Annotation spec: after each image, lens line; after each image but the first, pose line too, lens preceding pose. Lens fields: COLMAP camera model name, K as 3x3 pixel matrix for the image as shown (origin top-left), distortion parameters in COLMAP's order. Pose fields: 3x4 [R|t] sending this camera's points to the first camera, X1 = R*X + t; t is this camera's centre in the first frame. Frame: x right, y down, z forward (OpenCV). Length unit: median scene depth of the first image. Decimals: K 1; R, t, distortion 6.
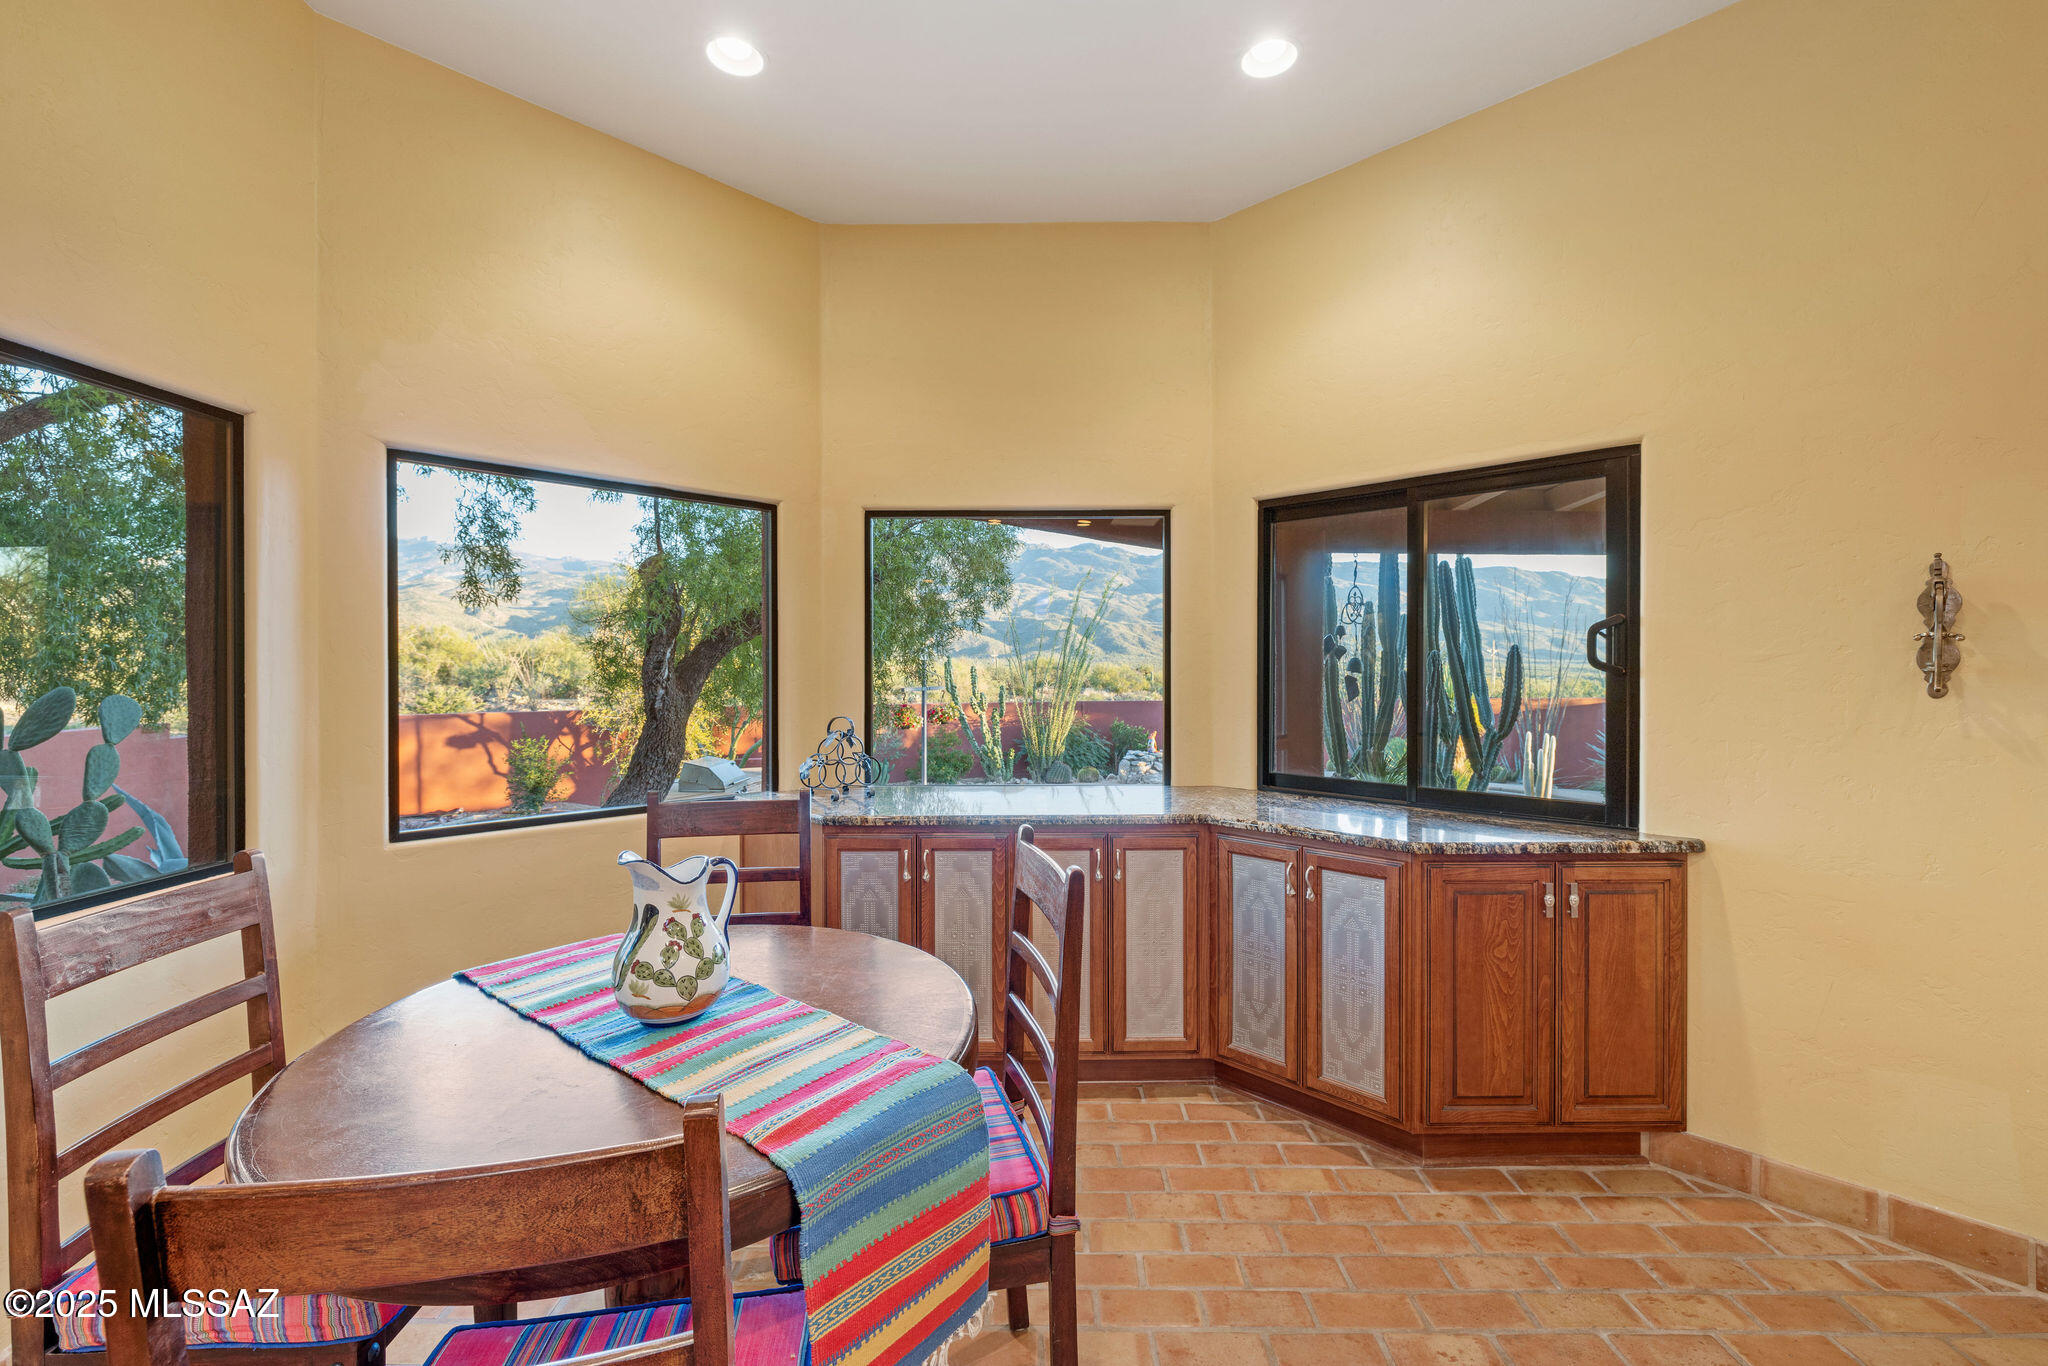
lens RADIAL K [[879.7, 0, 1080.0], [0, 879.7, 671.7], [0, 0, 1]] dist [0.000118, 0.000070]
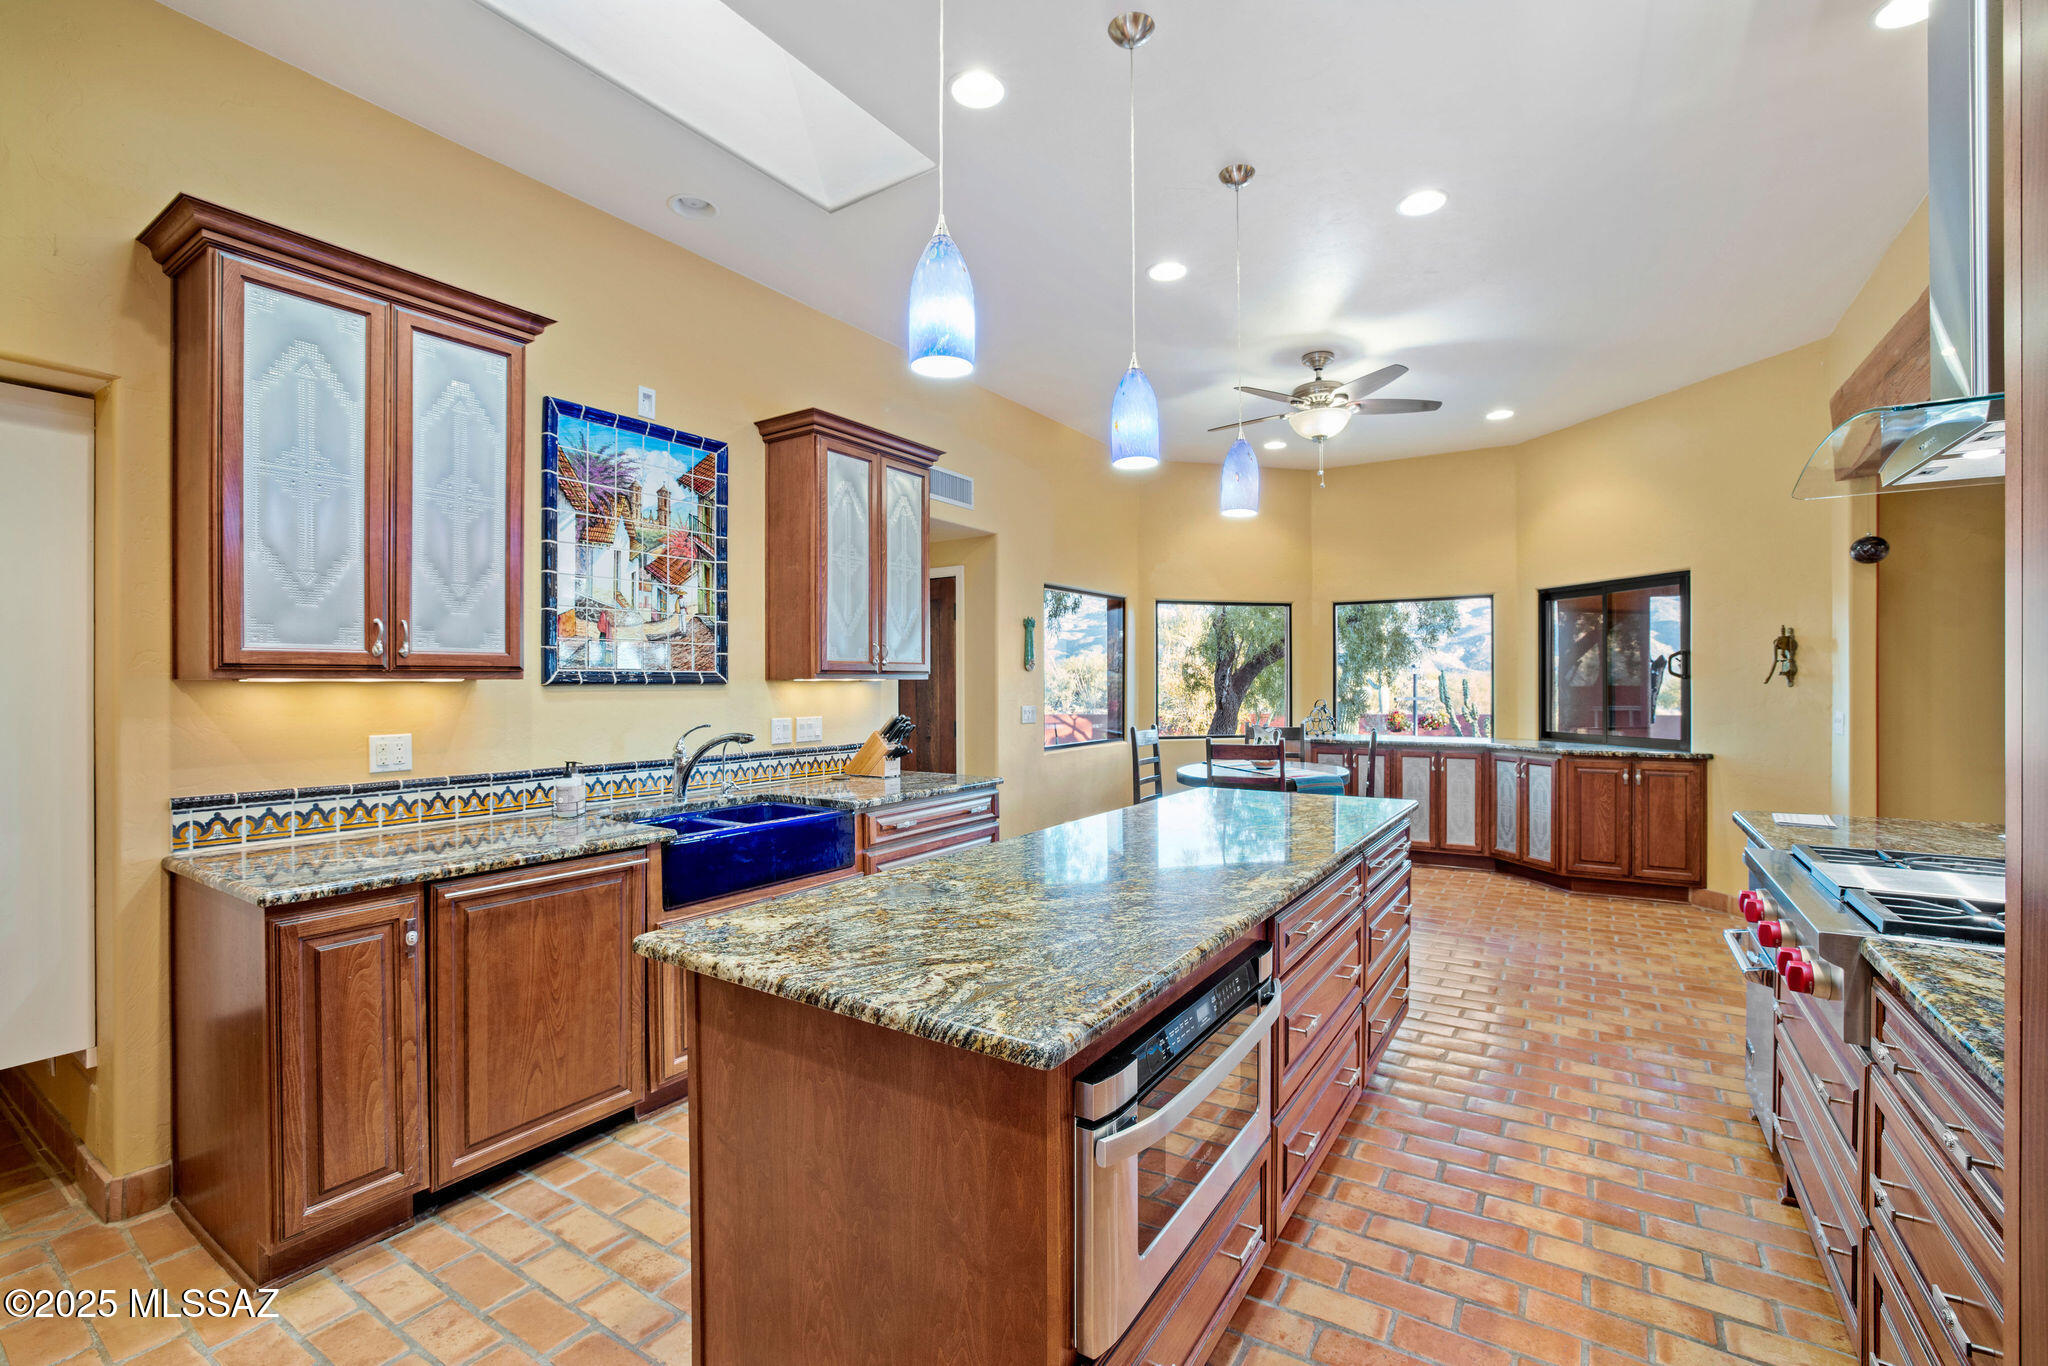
lens RADIAL K [[867.4, 0, 1029.3], [0, 867.4, 681.1], [0, 0, 1]] dist [-0.000977, 0.000063]
pose [[0.811881, -0.000949, -0.583822, 0.503174], [-0.003333, 0.999975, -0.006261, 0.026322], [0.583813, 0.007029, 0.811857, -1.479787]]
